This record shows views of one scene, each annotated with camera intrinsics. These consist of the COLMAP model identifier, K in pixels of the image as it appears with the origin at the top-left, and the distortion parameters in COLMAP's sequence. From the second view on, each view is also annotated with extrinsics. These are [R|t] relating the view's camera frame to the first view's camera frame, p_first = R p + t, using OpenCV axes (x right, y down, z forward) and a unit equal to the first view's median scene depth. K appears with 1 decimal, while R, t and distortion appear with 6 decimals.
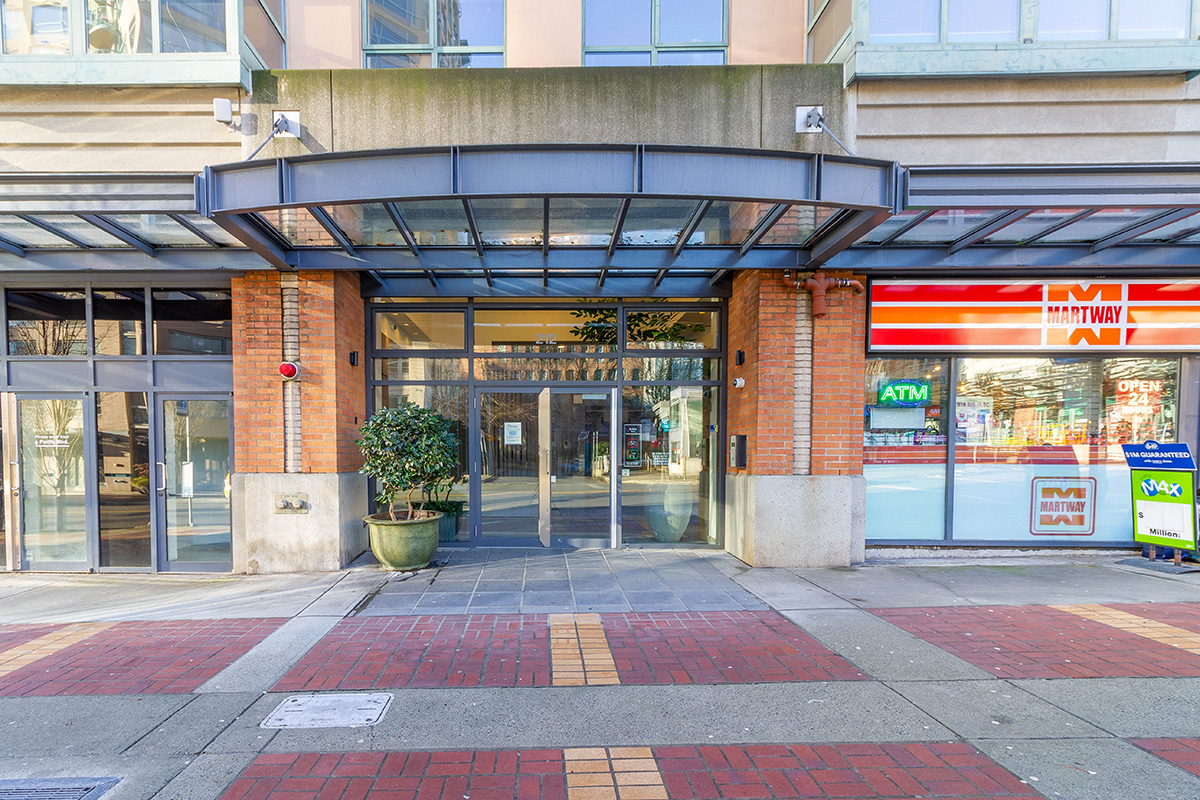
lens RADIAL K [[596.1, 0, 599.8], [0, 596.1, 478.0], [0, 0, 1]] dist [-0.000070, 0.000862]
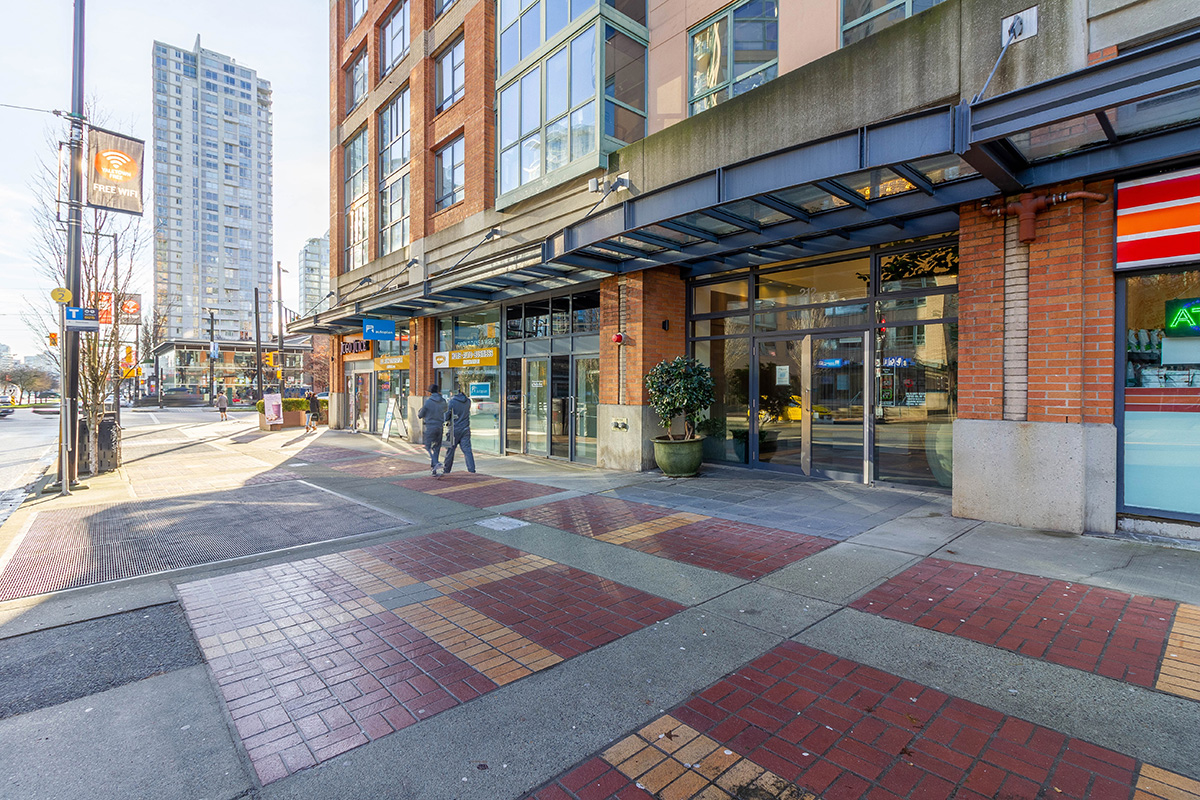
lens RADIAL K [[567.1, 0, 590.7], [0, 567.1, 389.7], [0, 0, 1]] dist [0.000181, 0.000171]
pose [[0.666642, 0.004444, -0.745365, 0.536351], [-0.031656, 0.999249, -0.022356, -0.012046], [0.744705, 0.038499, 0.666282, -0.033799]]
